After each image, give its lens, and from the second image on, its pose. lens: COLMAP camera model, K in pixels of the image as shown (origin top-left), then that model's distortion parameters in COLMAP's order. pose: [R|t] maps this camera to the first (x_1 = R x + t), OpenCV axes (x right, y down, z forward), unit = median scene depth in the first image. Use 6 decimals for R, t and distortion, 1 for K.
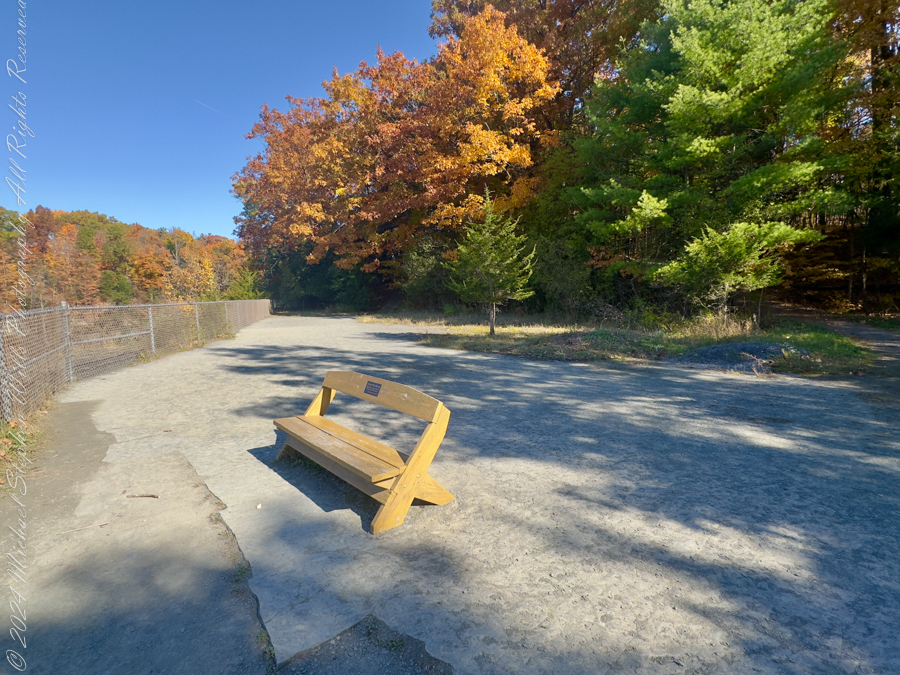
lens RADIAL K [[448.2, 0, 447.7], [0, 448.2, 337.3], [0, 0, 1]] dist [-0.004974, -0.000283]
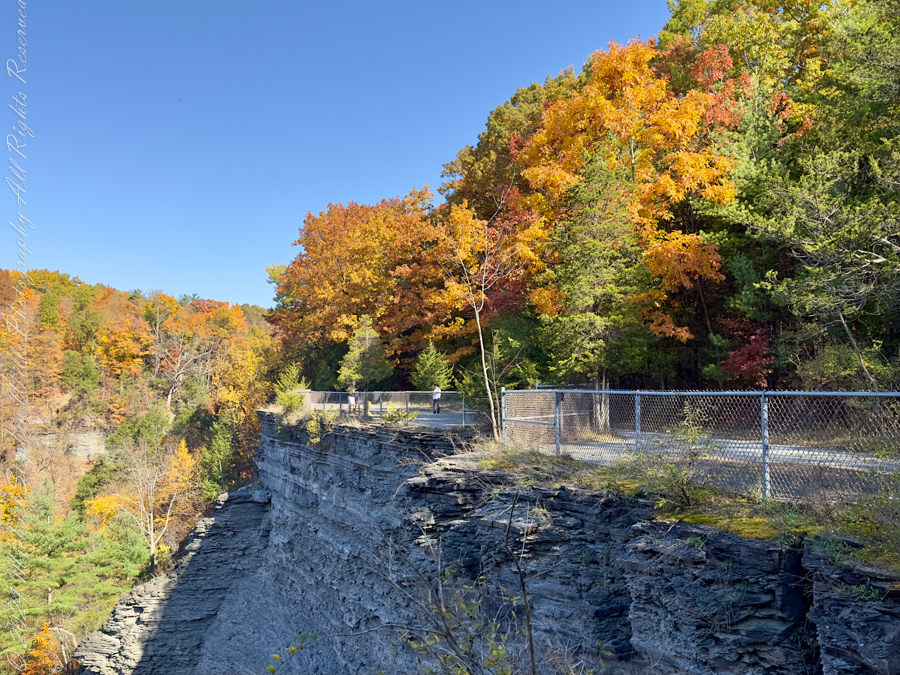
lens RADIAL K [[838.9, 0, 450.6], [0, 838.9, 338.0], [0, 0, 1]] dist [0.005922, 0.000000]
pose [[0.988300, -0.005890, -0.152412, 0.072972], [-0.016778, 0.988992, -0.147017, 0.024051], [0.151600, 0.147854, 0.977321, -0.270066]]
